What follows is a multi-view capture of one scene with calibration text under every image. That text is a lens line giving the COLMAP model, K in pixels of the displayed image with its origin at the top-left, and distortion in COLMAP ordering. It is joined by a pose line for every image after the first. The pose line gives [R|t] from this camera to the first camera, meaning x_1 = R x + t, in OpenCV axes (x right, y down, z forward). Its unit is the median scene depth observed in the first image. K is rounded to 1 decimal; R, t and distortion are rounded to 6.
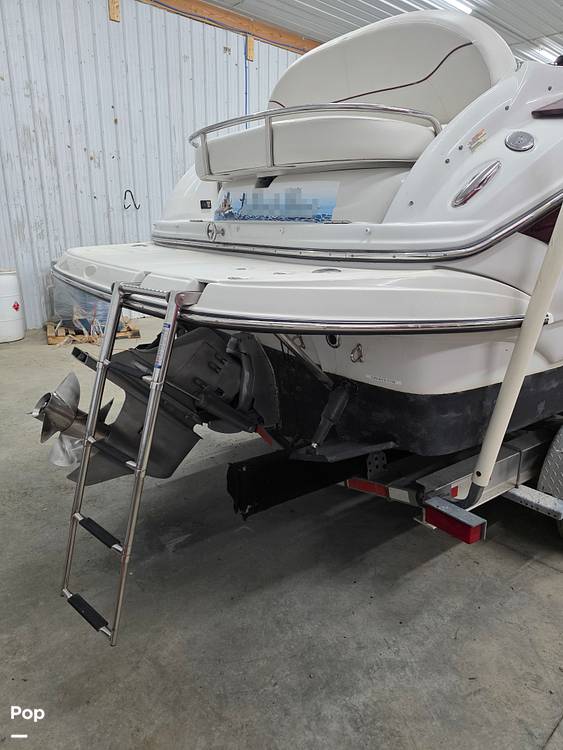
lens RADIAL K [[501.6, 0, 284.2], [0, 501.6, 372.4], [0, 0, 1]] dist [0.049426, -0.043268]
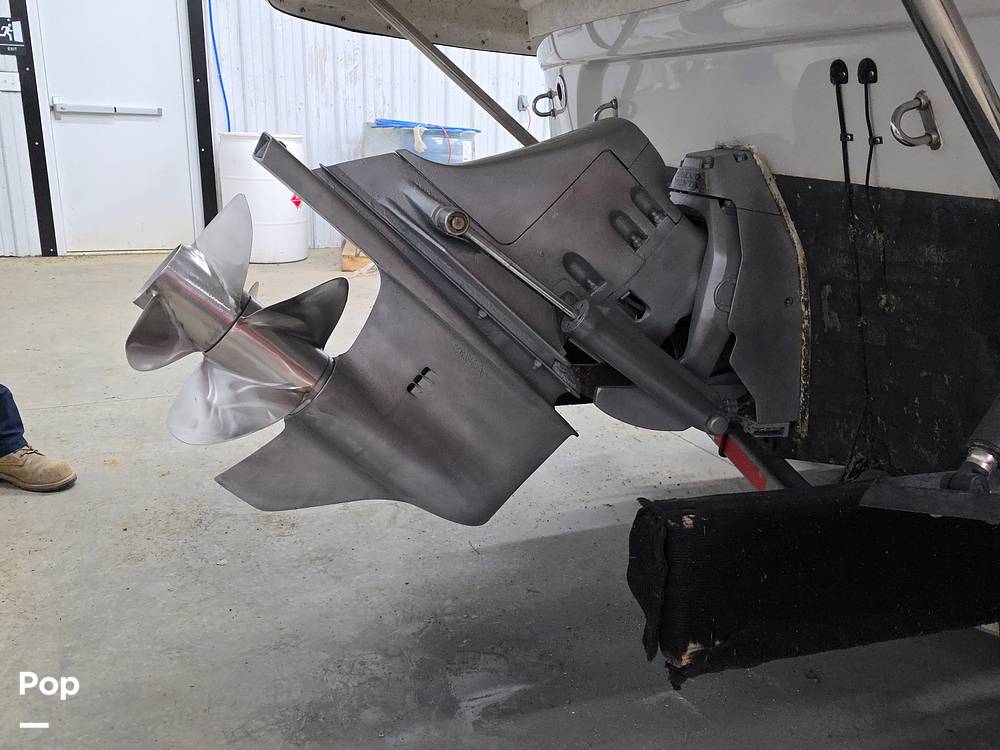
lens RADIAL K [[883.3, 0, 500.0], [0, 883.3, 375.0], [0, 0, 1]] dist [0.082238, -0.091662]
pose [[0.950978, 0.090936, -0.295588, -0.031279], [-0.092782, 0.995656, 0.007804, 0.093608], [0.295013, 0.020003, 0.955284, 0.383066]]
